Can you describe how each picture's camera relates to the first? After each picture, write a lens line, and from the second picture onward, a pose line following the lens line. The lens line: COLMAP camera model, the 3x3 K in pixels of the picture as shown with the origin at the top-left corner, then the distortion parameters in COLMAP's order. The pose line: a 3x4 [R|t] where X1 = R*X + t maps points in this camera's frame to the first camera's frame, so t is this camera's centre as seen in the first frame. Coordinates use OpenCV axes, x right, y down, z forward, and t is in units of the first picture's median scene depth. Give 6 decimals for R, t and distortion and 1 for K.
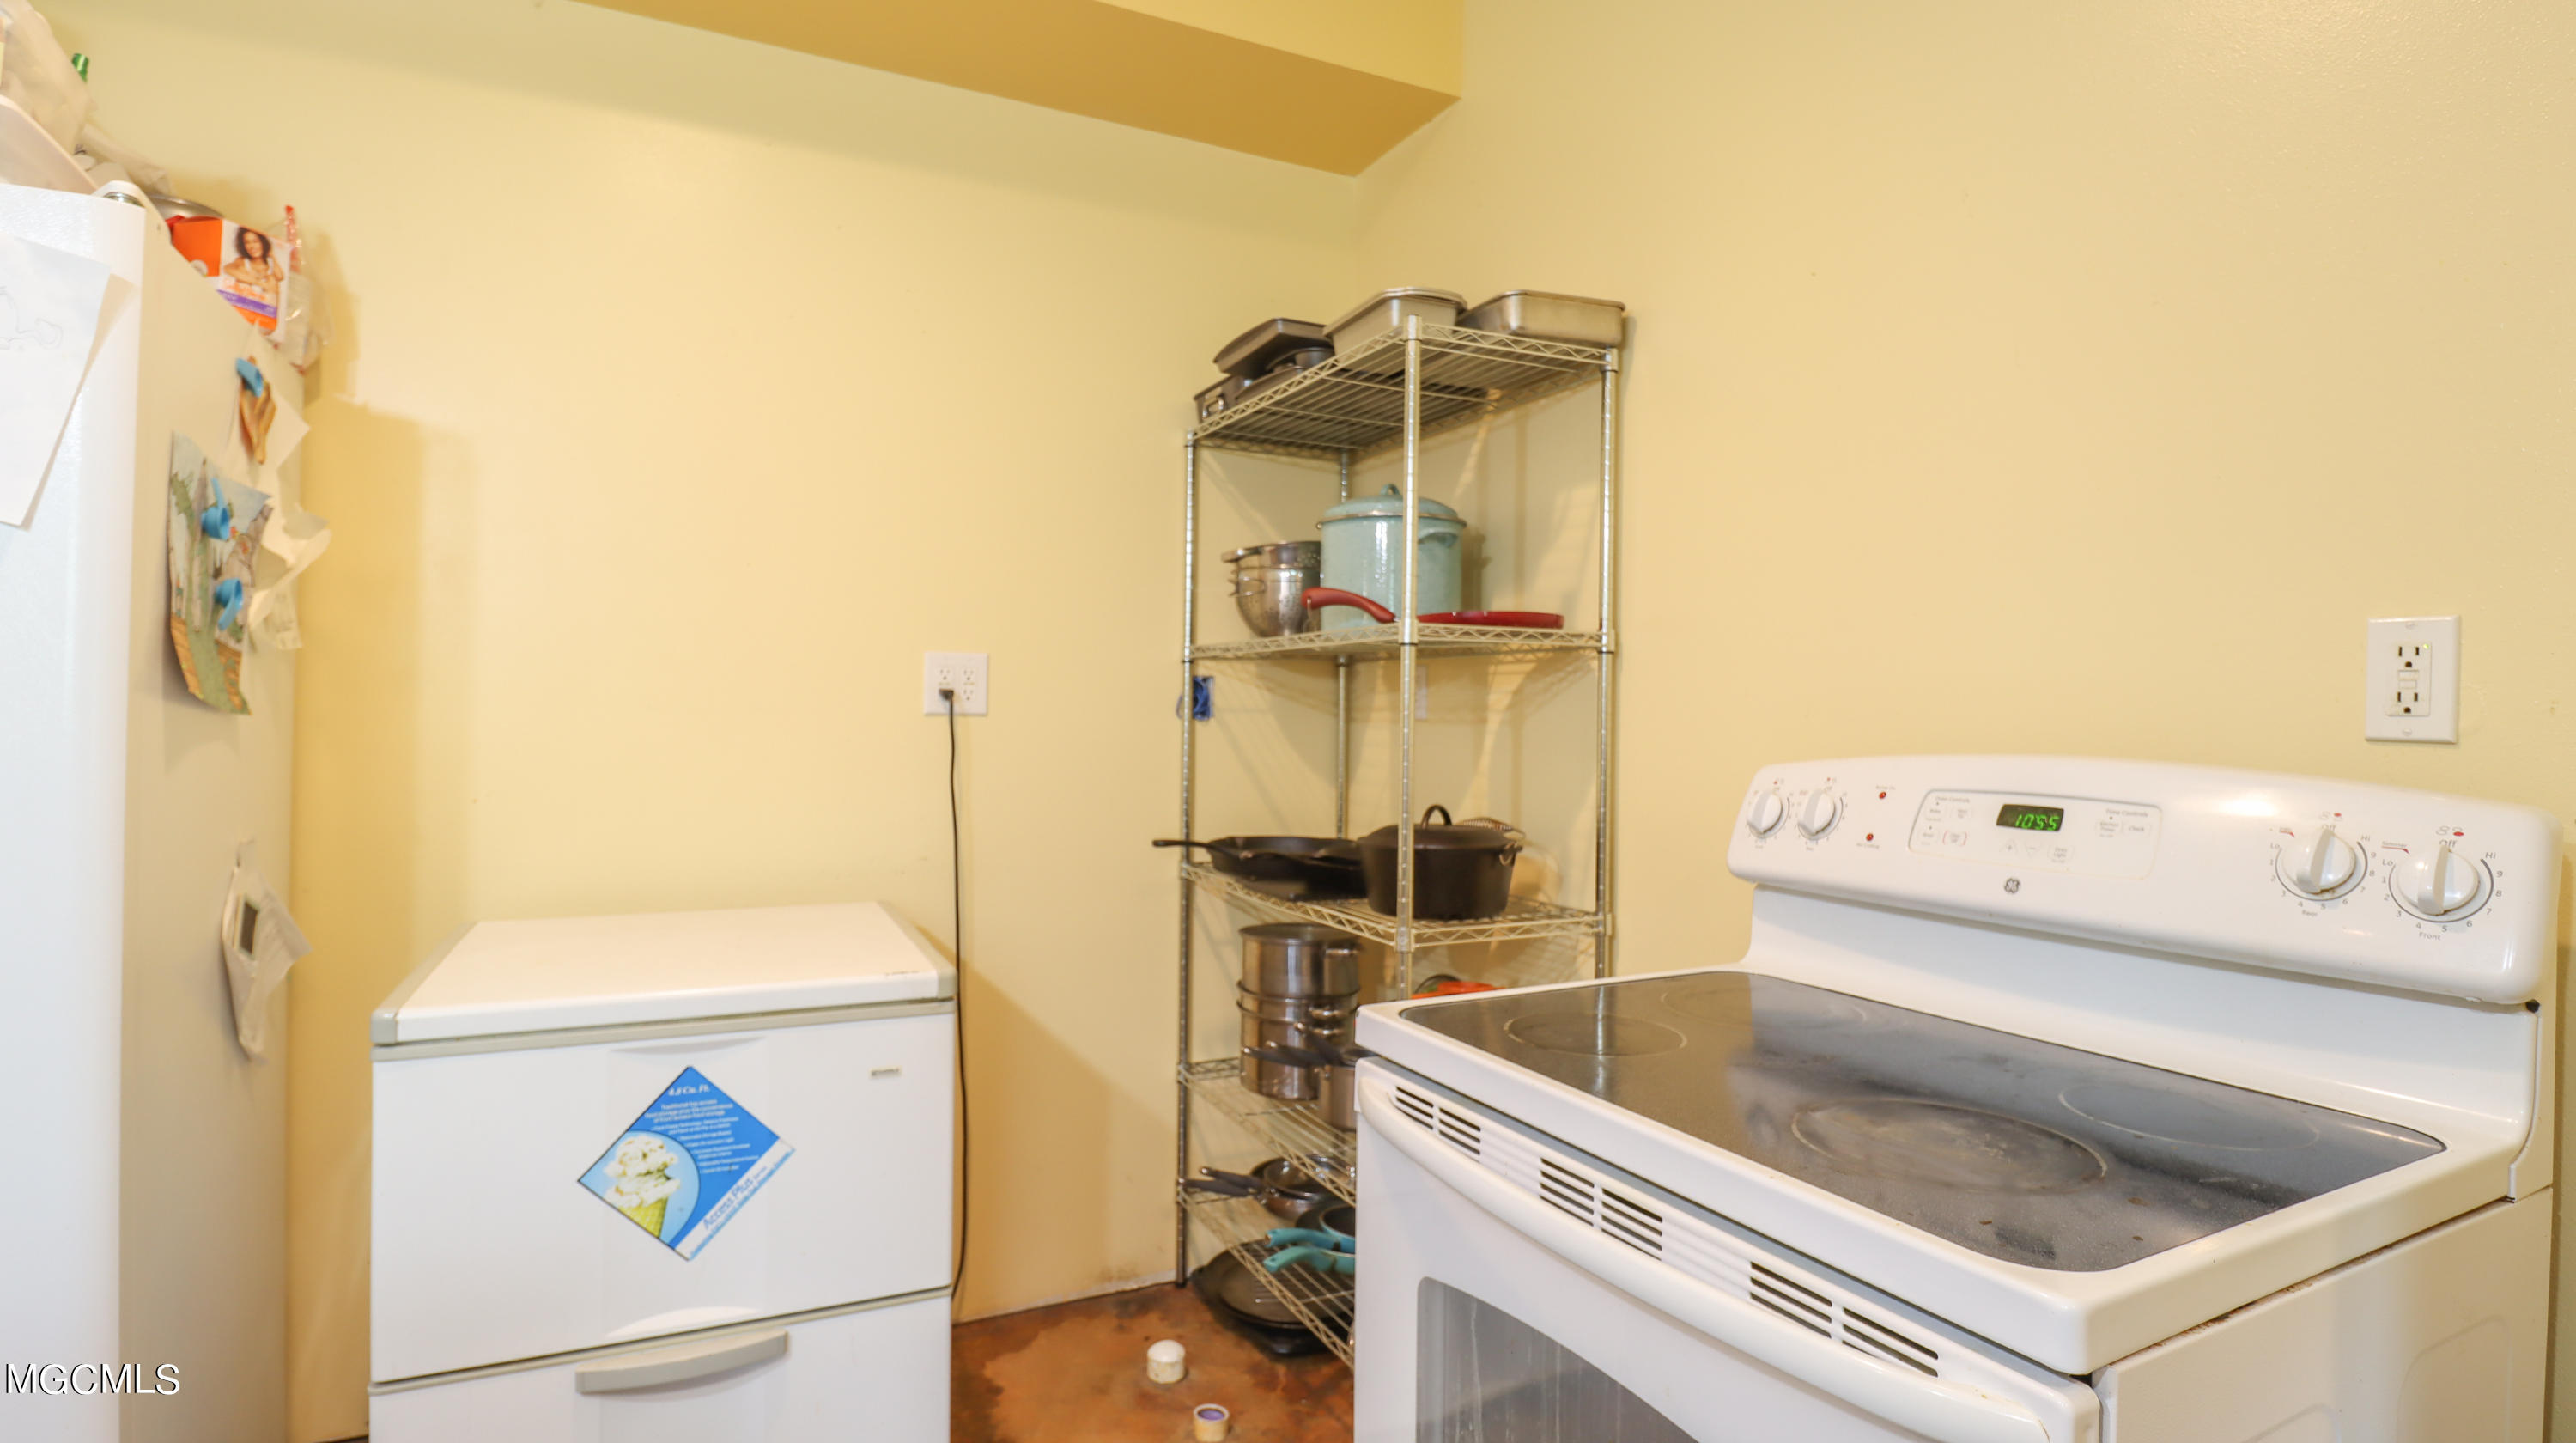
lens RADIAL K [[1266.3, 0, 1290.2], [0, 1266.3, 714.8], [0, 0, 1]] dist [-0.005060, -0.001412]
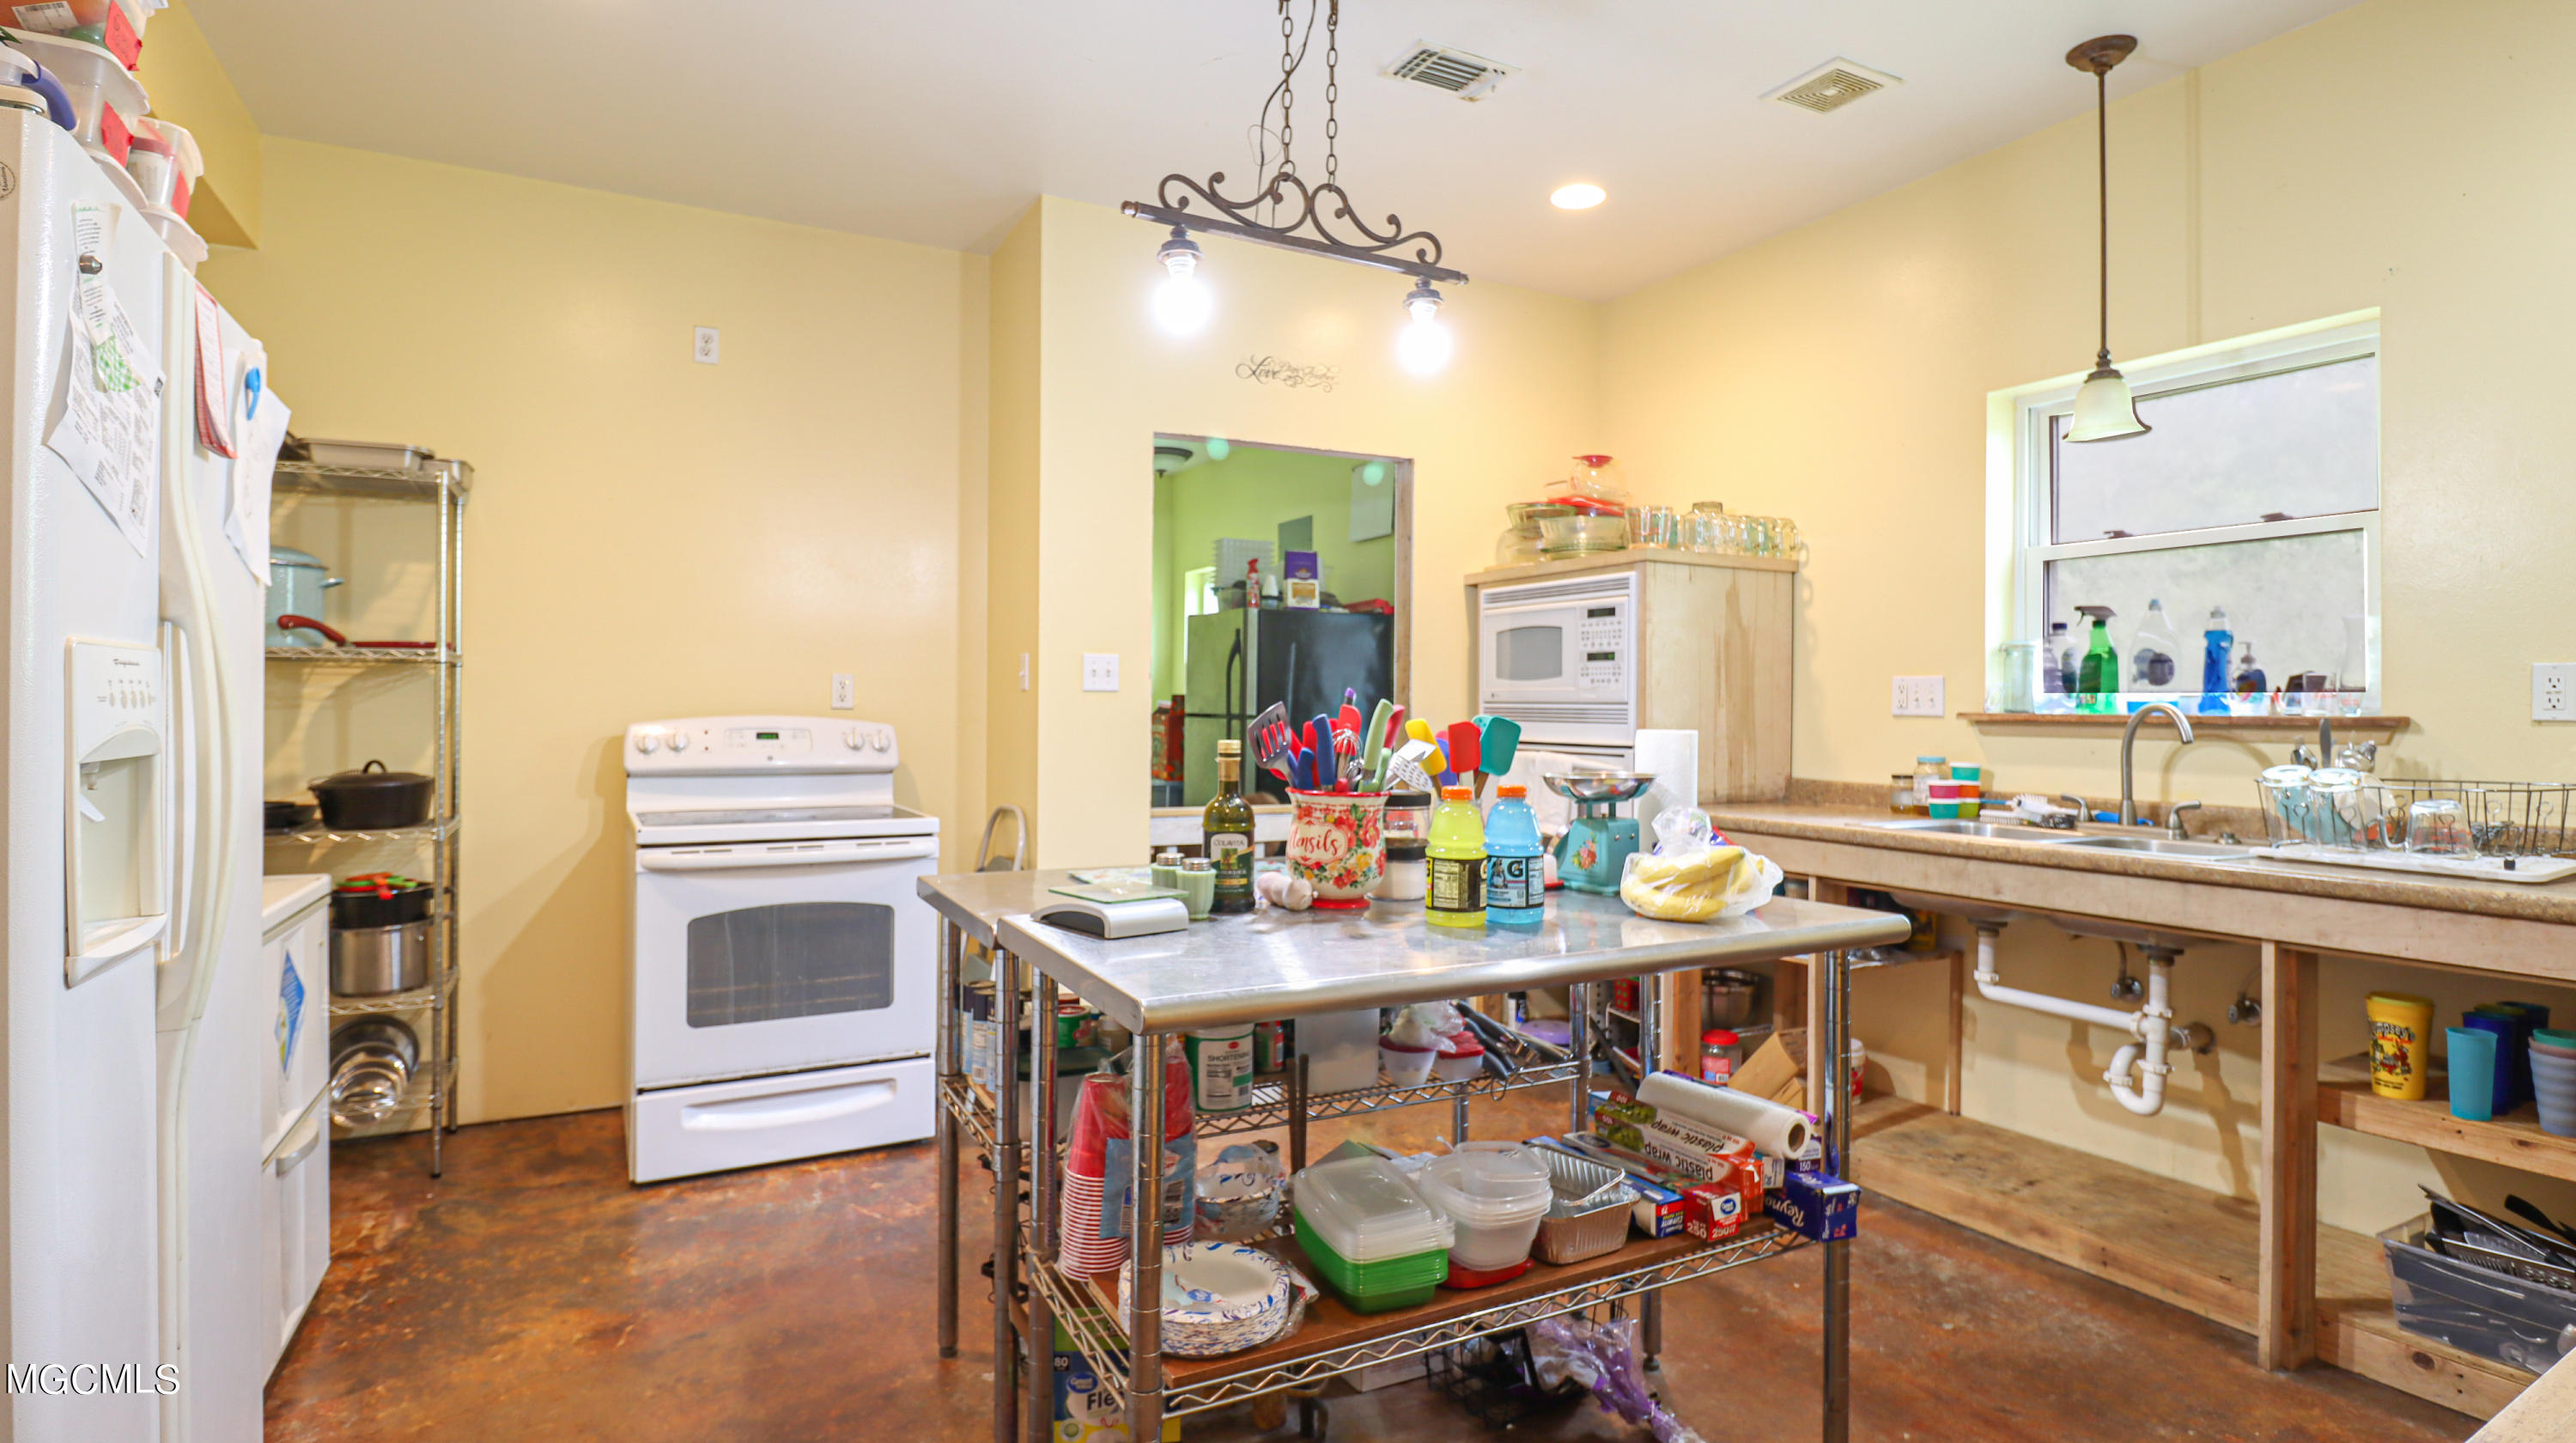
lens RADIAL K [[1266.3, 0, 1288.0], [0, 1266.3, 713.2], [0, 0, 1]] dist [-0.005060, -0.001412]
pose [[-0.018261, -0.007664, 0.999804, -1.485139], [0.002514, 0.999967, 0.007712, 0.004931], [-0.999830, 0.002654, -0.018241, -0.104485]]
